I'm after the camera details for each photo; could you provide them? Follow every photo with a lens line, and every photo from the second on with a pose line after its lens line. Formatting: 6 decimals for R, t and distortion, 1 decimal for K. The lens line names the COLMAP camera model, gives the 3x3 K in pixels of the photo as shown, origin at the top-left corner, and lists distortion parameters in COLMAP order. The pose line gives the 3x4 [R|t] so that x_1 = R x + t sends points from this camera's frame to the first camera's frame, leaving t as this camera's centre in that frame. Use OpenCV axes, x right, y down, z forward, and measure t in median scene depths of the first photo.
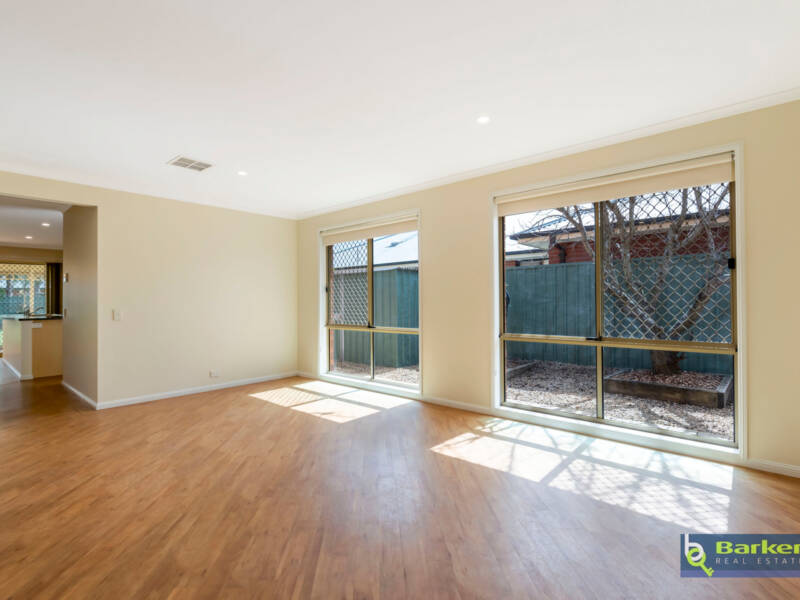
lens RADIAL K [[401.7, 0, 399.3], [0, 401.7, 298.3], [0, 0, 1]] dist [-0.004321, 0.001584]
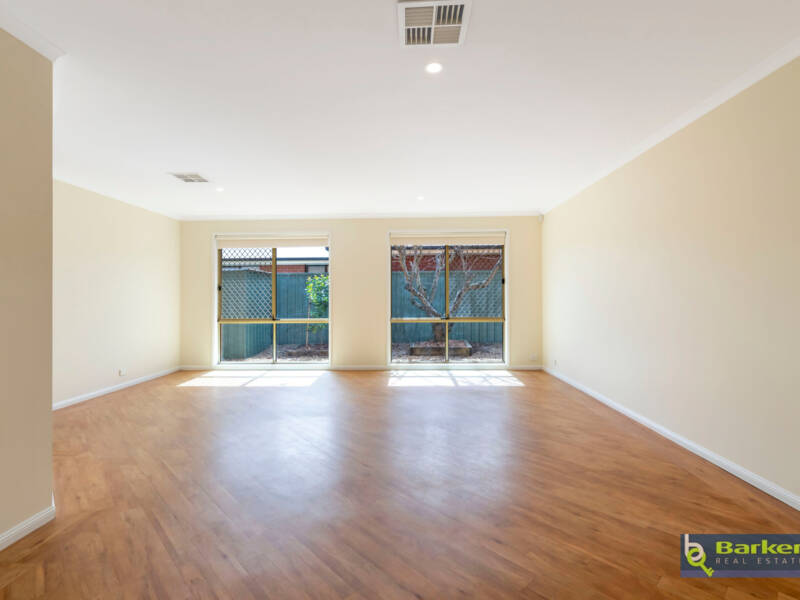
lens RADIAL K [[401.7, 0, 398.2], [0, 401.7, 297.4], [0, 0, 1]] dist [-0.004321, 0.001584]
pose [[0.763523, 0.001478, 0.645779, -0.760590], [-0.001585, 0.999999, -0.000415, 0.004681], [-0.645779, -0.000706, 0.763524, -0.238208]]
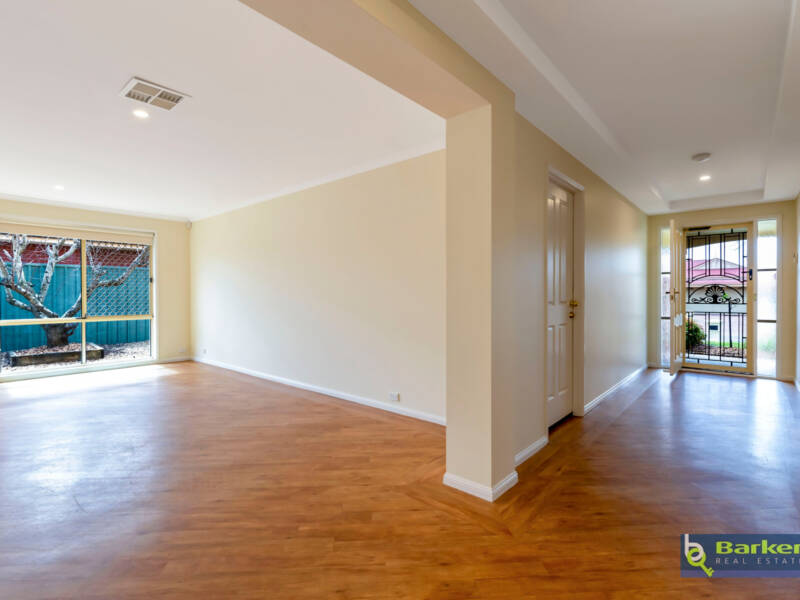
lens RADIAL K [[401.7, 0, 395.2], [0, 401.7, 299.7], [0, 0, 1]] dist [-0.004321, 0.001584]
pose [[-0.010504, -0.008289, 0.999910, -1.082542], [-0.004578, 0.999956, 0.008242, 0.002383], [-0.999934, -0.004491, -0.010542, -0.285494]]
